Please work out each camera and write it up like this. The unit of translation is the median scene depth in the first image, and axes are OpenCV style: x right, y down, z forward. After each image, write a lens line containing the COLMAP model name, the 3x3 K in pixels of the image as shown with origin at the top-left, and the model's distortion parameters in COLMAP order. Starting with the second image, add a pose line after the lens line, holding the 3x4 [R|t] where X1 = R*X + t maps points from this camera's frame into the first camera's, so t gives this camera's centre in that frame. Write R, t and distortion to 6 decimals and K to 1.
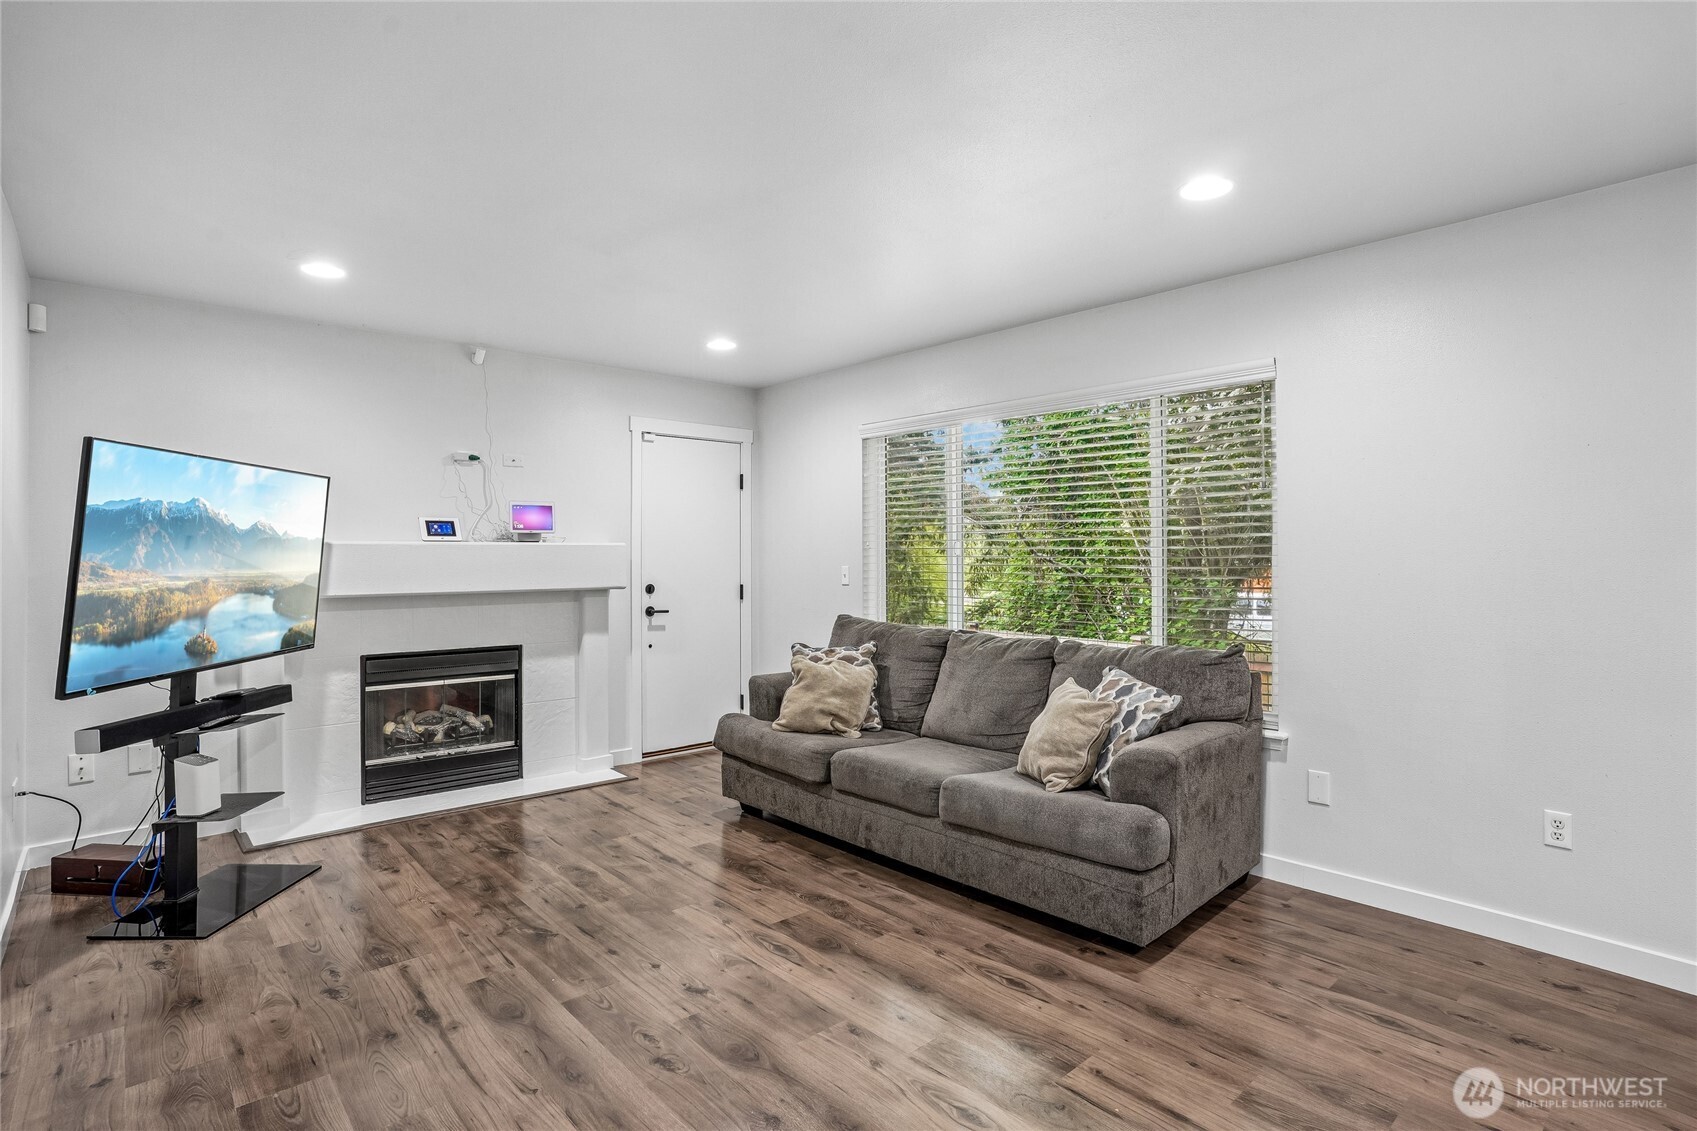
lens RADIAL K [[840.8, 0, 857.7], [0, 840.8, 579.4], [0, 0, 1]] dist [-0.074747, 0.041660]
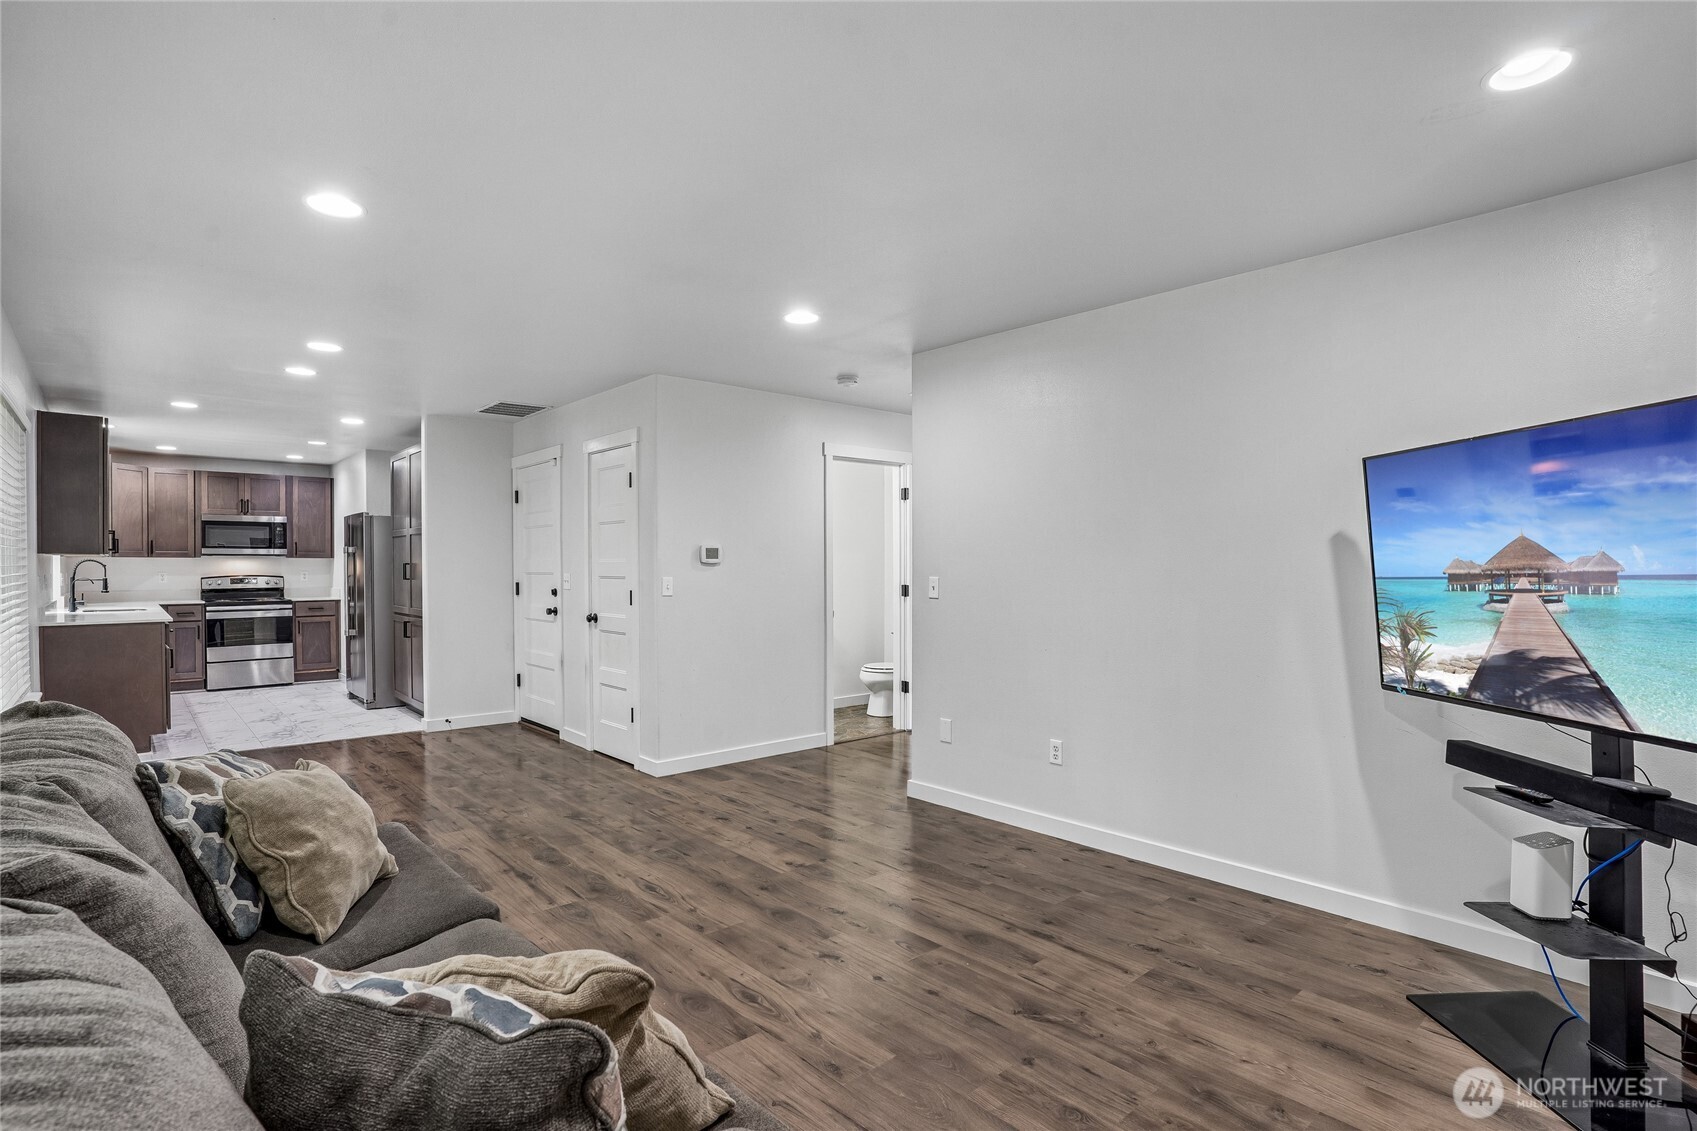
lens RADIAL K [[840.8, 0, 857.7], [0, 840.8, 579.4], [0, 0, 1]] dist [-0.074747, 0.041660]
pose [[-0.999978, 0.003915, 0.005330, -0.220932], [0.004170, 0.998807, 0.048661, -0.056831], [-0.005134, 0.048682, -0.998801, 1.910286]]
